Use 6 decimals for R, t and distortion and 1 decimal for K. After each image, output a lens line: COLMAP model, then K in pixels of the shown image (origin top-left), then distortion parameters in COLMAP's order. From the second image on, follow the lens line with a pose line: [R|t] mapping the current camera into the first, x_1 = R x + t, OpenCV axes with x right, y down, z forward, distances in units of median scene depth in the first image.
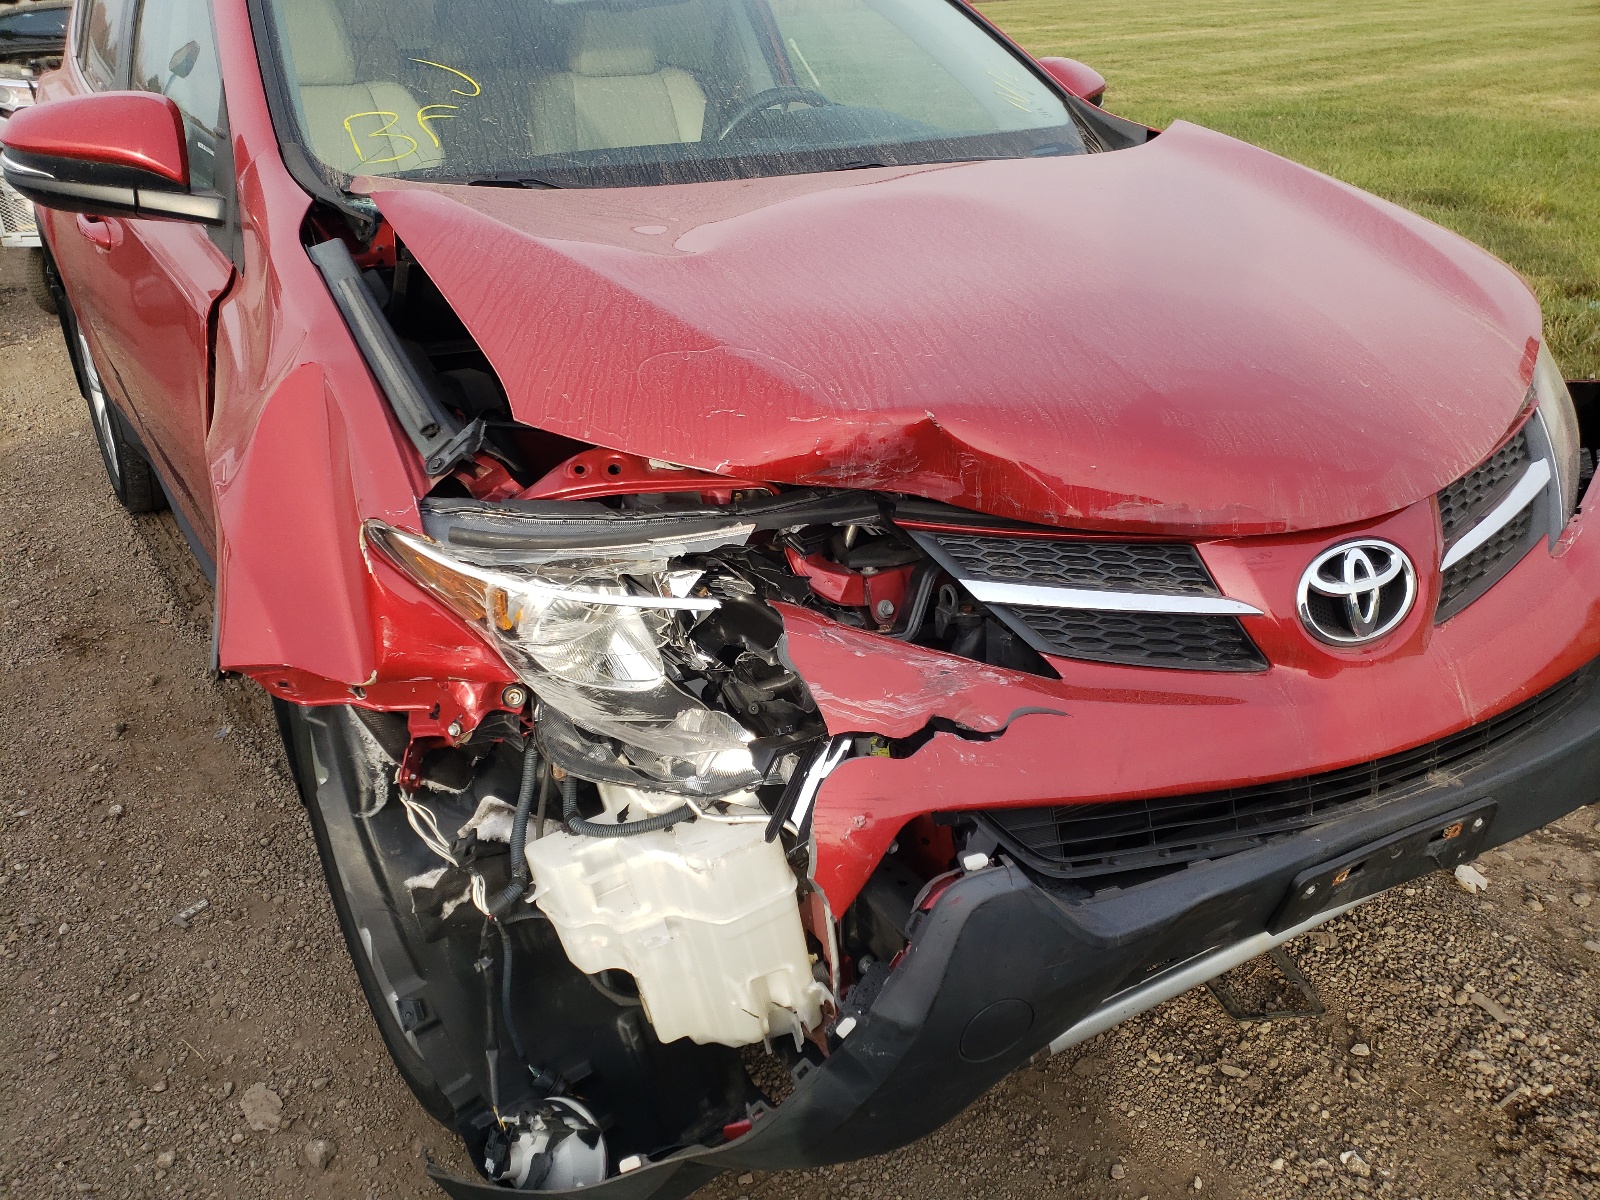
lens RADIAL K [[1203.3, 0, 800.0], [0, 1203.3, 600.0], [0, 0, 1]] dist [0.131008, -0.128948]
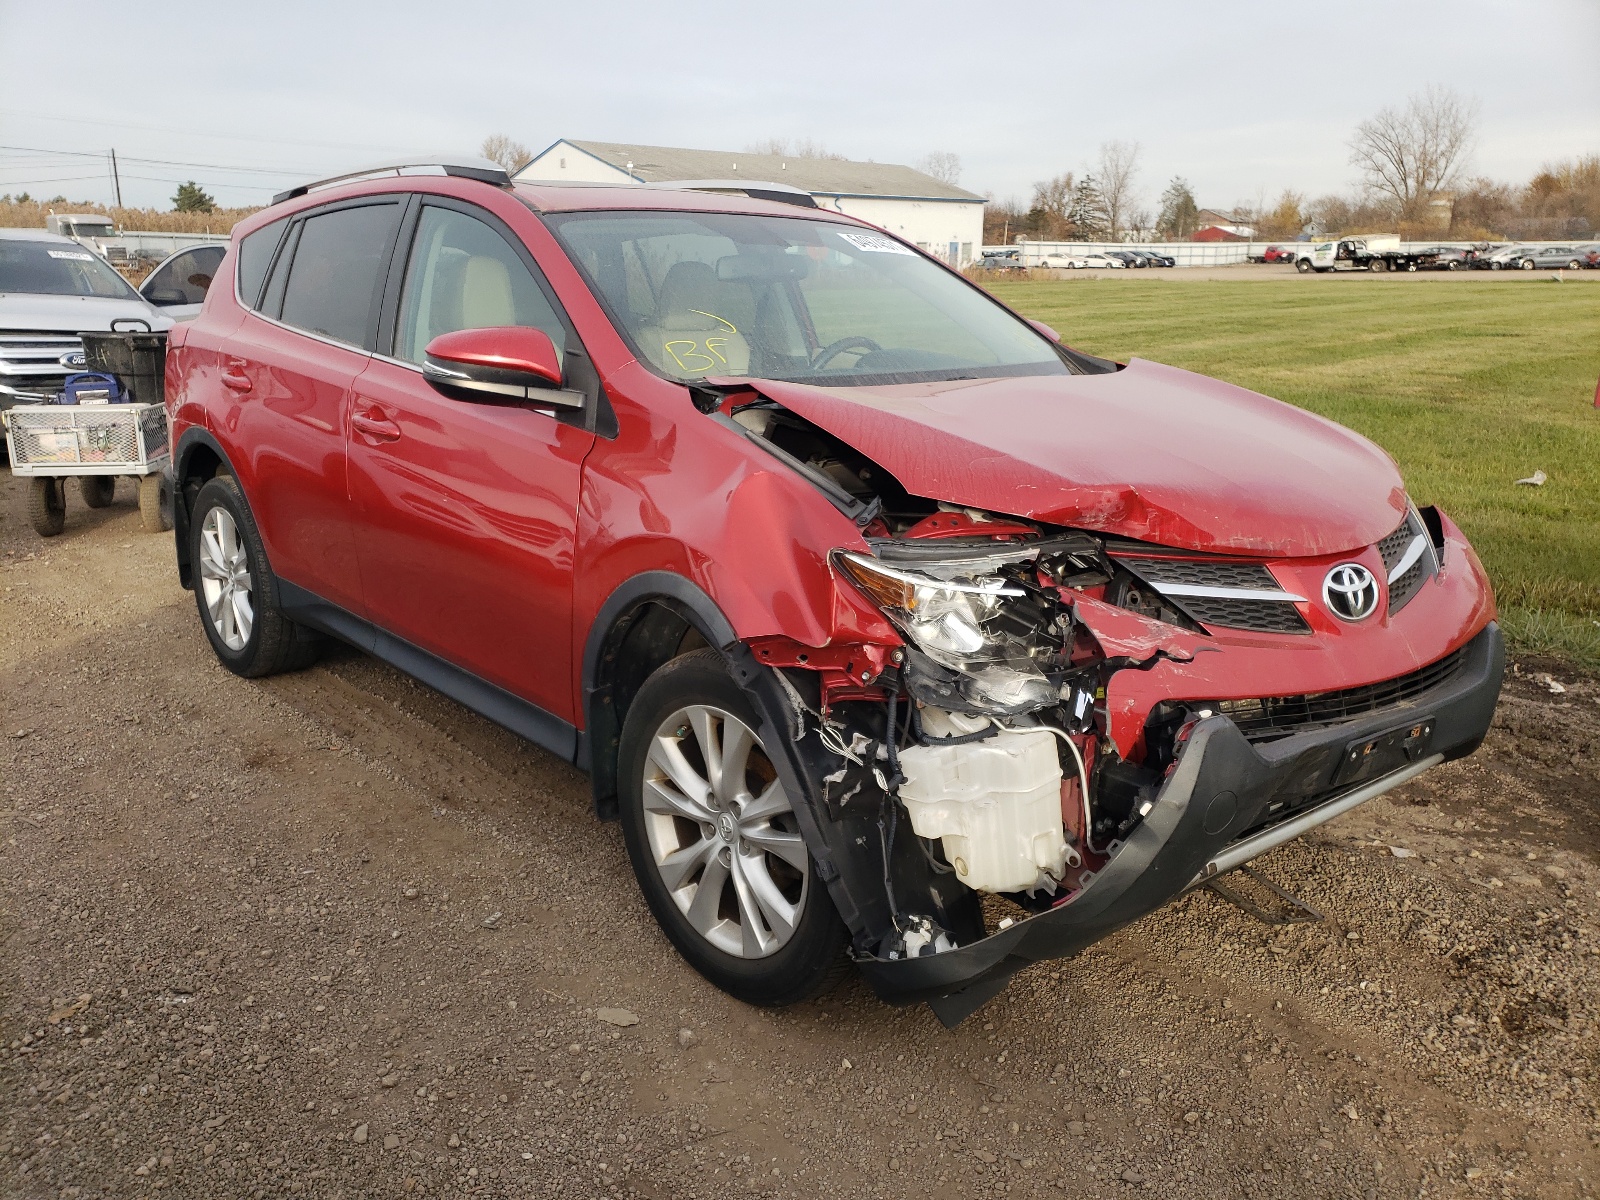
lens RADIAL K [[1203.3, 0, 800.0], [0, 1203.3, 600.0], [0, 0, 1]] dist [0.131008, -0.128948]
pose [[0.986576, -0.017009, 0.162416, -0.615697], [0.048562, 0.980125, -0.192343, 0.304505], [-0.155917, 0.197648, 0.967794, -0.587751]]
